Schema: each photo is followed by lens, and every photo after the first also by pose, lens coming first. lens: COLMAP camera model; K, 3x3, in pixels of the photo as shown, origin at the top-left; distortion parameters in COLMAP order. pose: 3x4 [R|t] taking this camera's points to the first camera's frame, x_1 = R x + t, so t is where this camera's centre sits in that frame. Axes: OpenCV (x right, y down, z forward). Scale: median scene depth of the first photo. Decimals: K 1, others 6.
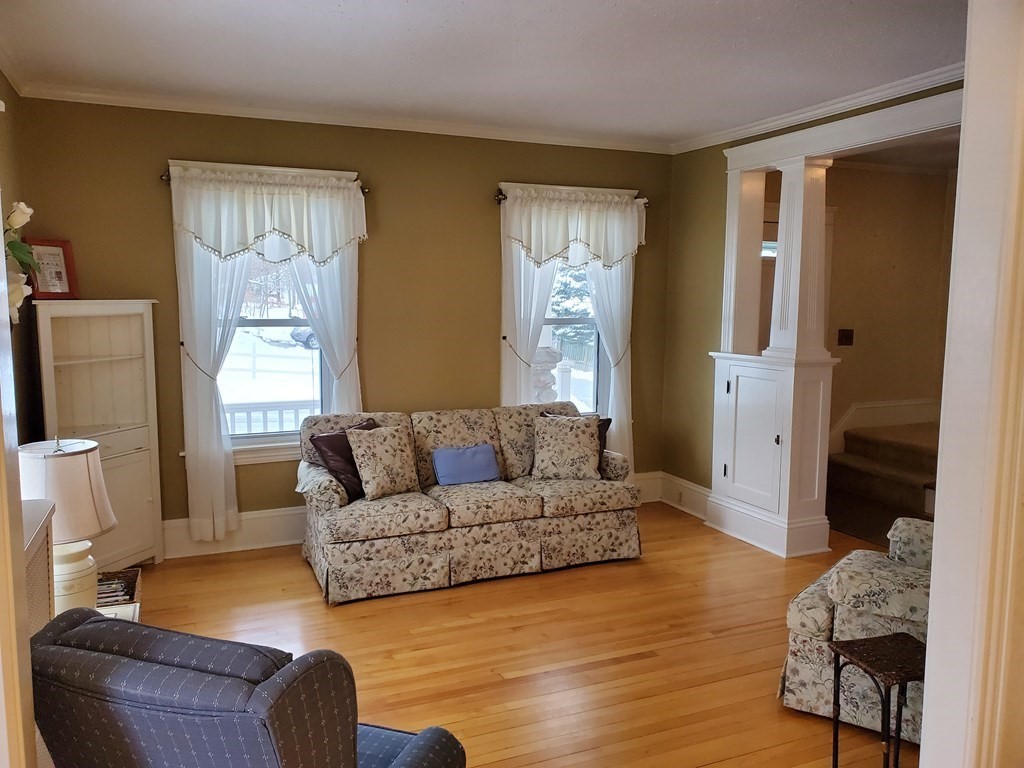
lens RADIAL K [[795.8, 0, 512.0], [0, 795.8, 384.0], [0, 0, 1]] dist [0.092731, -0.131603]
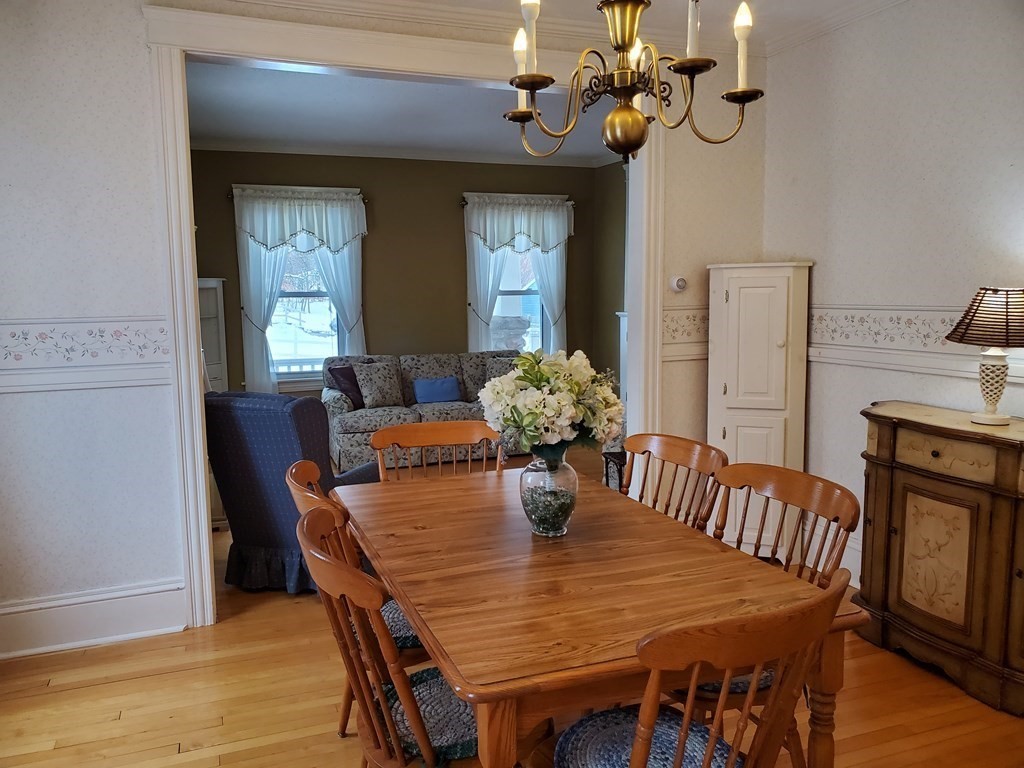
lens RADIAL K [[795.8, 0, 512.0], [0, 795.8, 384.0], [0, 0, 1]] dist [0.092731, -0.131603]
pose [[0.998728, -0.013350, -0.048619, 0.147606], [0.013423, 0.999909, 0.001170, 0.090013], [0.048599, -0.001821, 0.998817, -0.430406]]
